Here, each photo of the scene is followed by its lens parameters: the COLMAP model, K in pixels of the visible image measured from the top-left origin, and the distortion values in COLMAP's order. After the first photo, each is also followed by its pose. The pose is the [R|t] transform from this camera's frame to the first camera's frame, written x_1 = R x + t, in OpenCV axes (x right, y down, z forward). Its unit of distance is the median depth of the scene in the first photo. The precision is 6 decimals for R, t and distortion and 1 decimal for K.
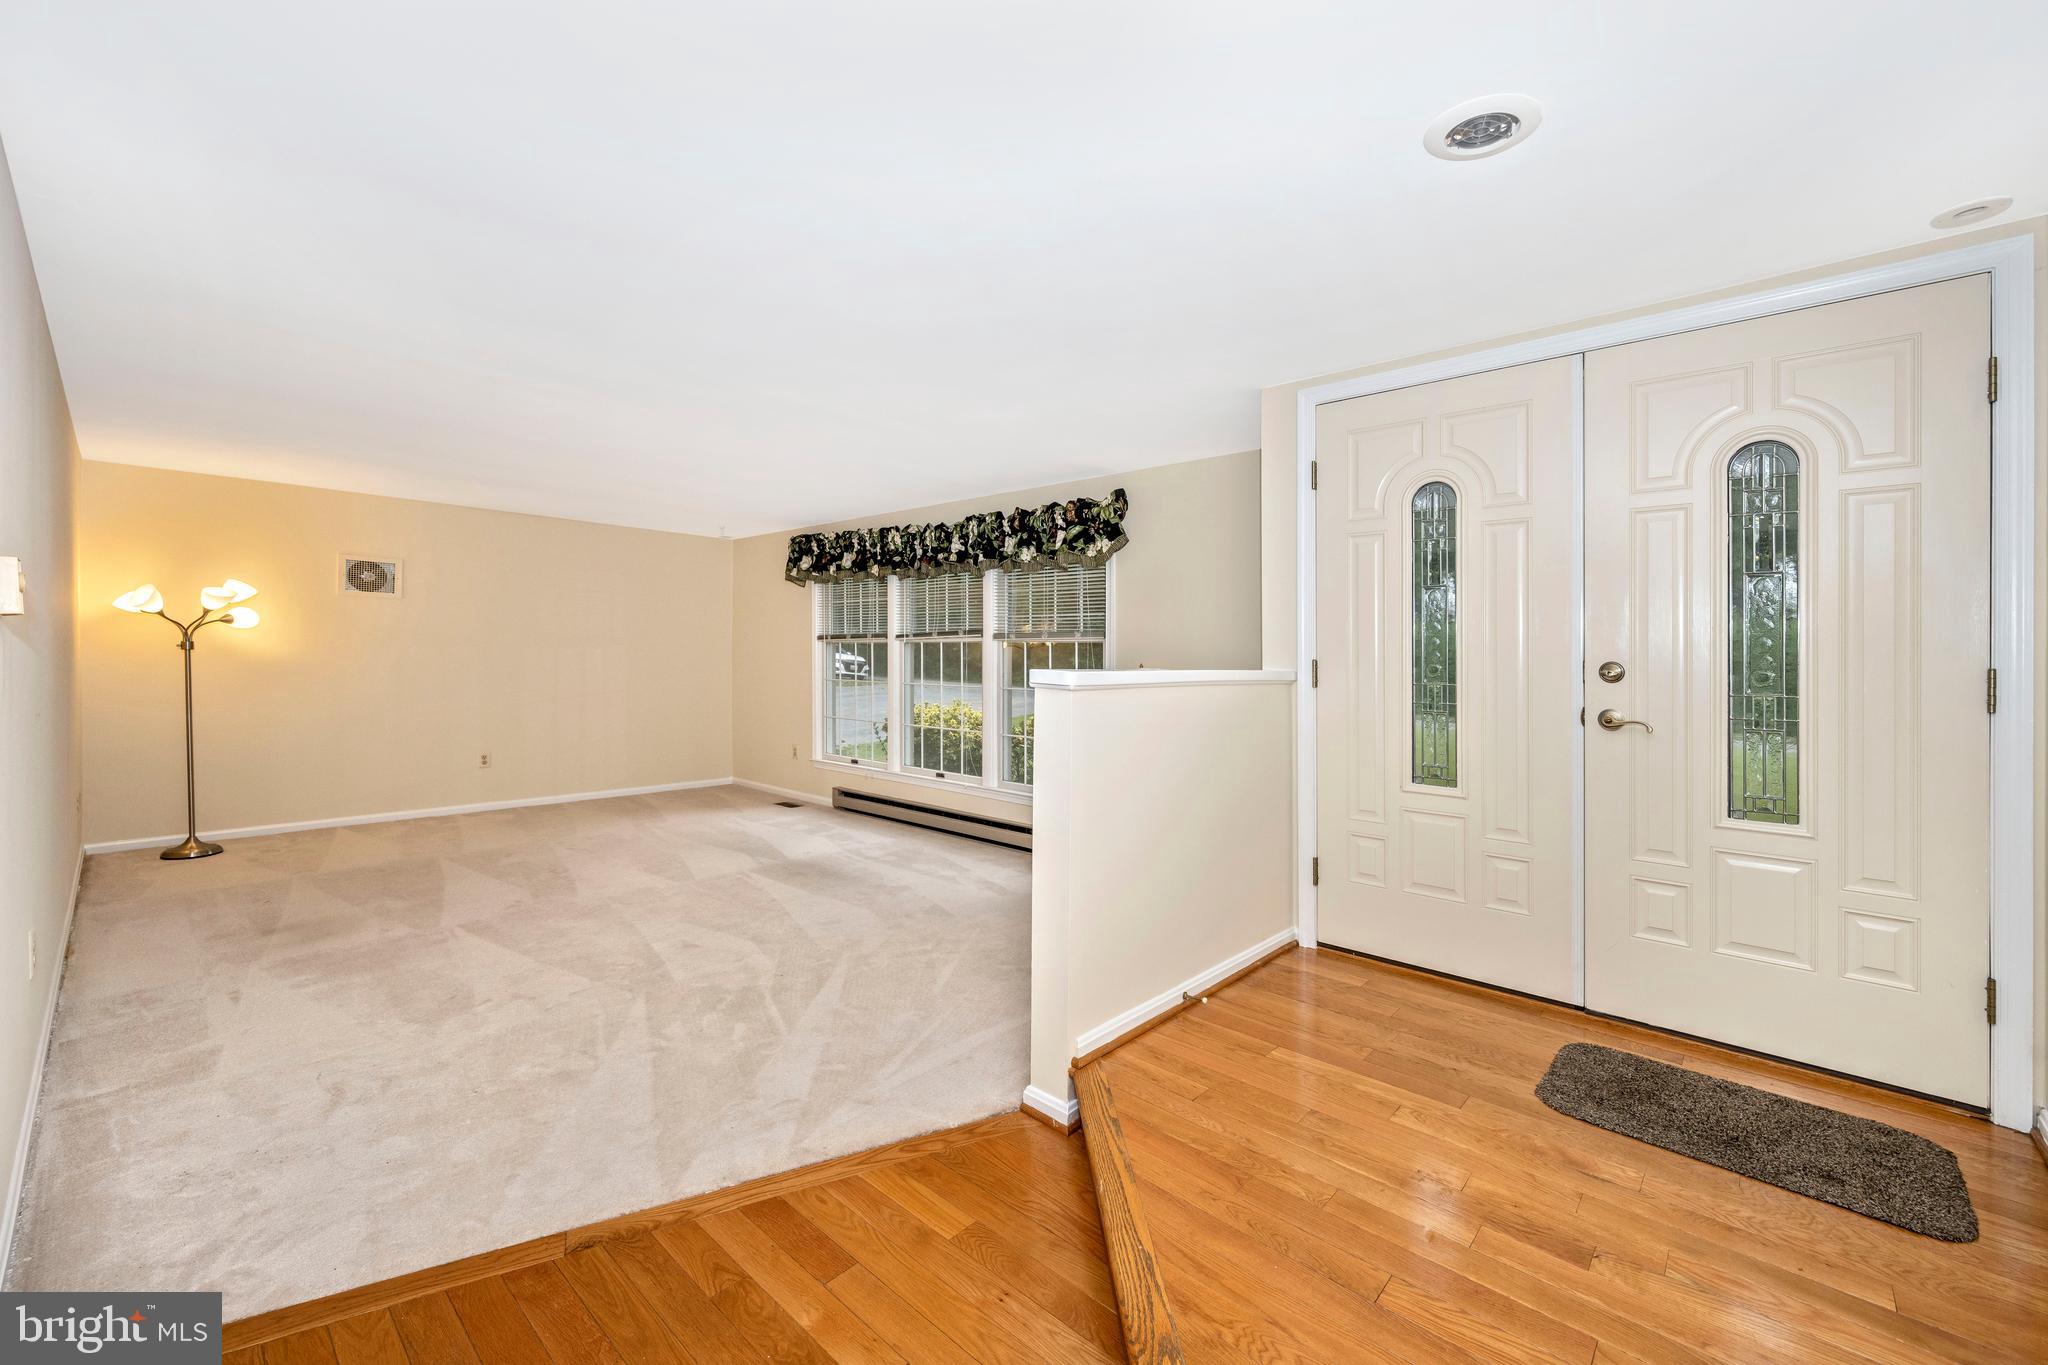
lens RADIAL K [[806.8, 0, 1016.1], [0, 806.8, 650.3], [0, 0, 1]] dist [0.001557, -0.000018]
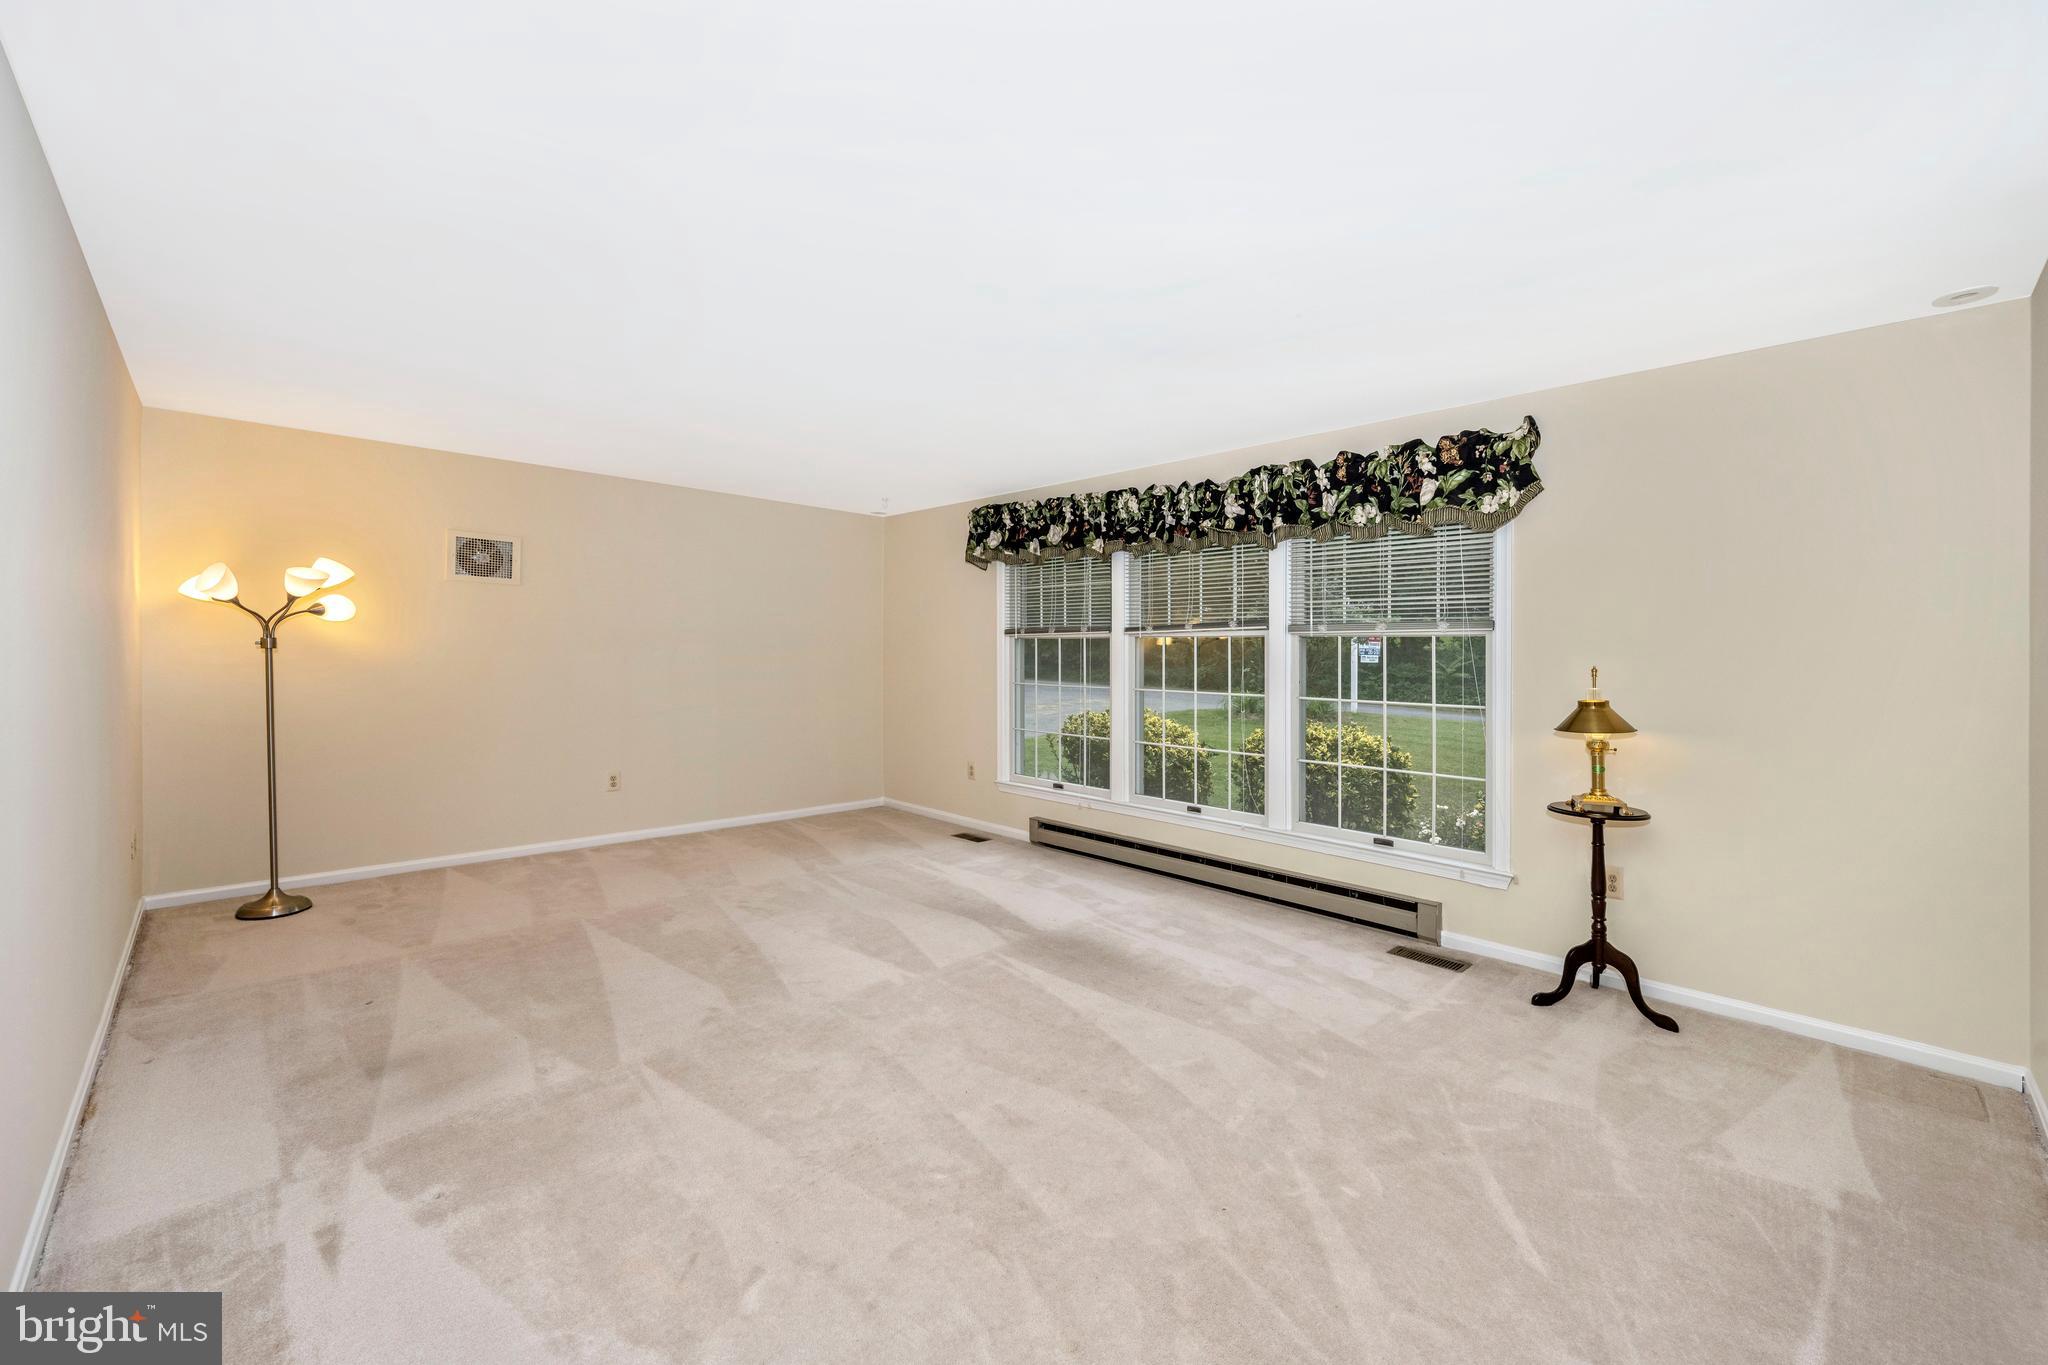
lens RADIAL K [[799.0, 0, 1013.8], [0, 799.0, 645.5], [0, 0, 1]] dist [0.000339, -0.000070]
pose [[0.998391, -0.001947, -0.056668, -0.271872], [0.001854, 0.999997, -0.001690, -0.000983], [0.056671, 0.001582, 0.998392, 0.278973]]
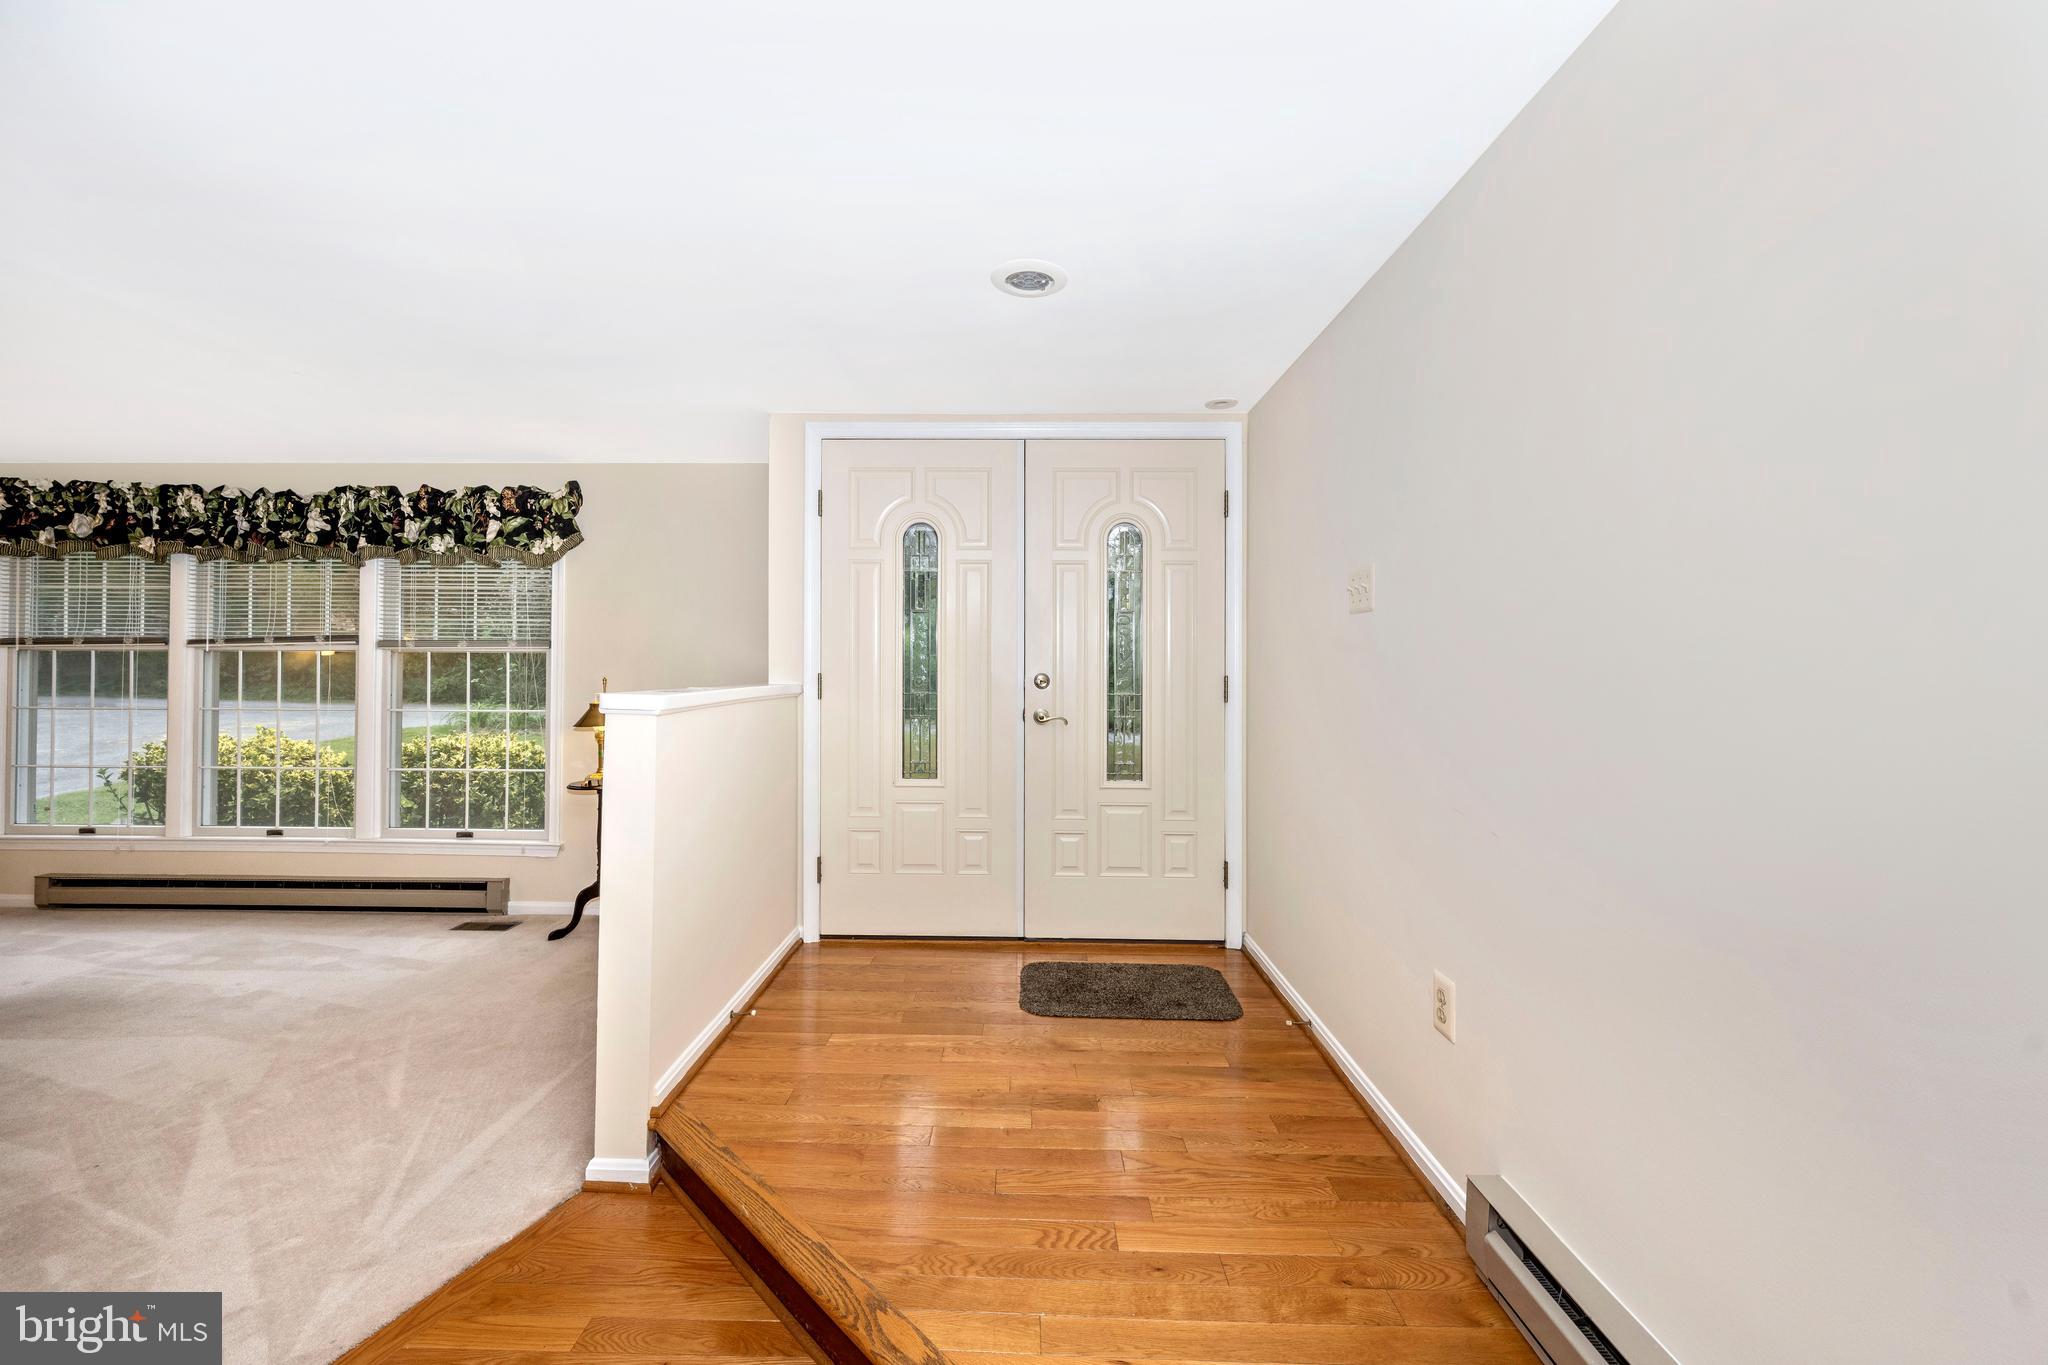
lens RADIAL K [[841.1, 0, 981.2], [0, 841.1, 638.1], [0, 0, 1]] dist [0.000525, 0.000588]
pose [[0.759563, 0.010688, 0.650346, -0.129269], [0.000147, 0.999862, -0.016603, -0.010687], [-0.650434, 0.012706, 0.759457, 0.002228]]
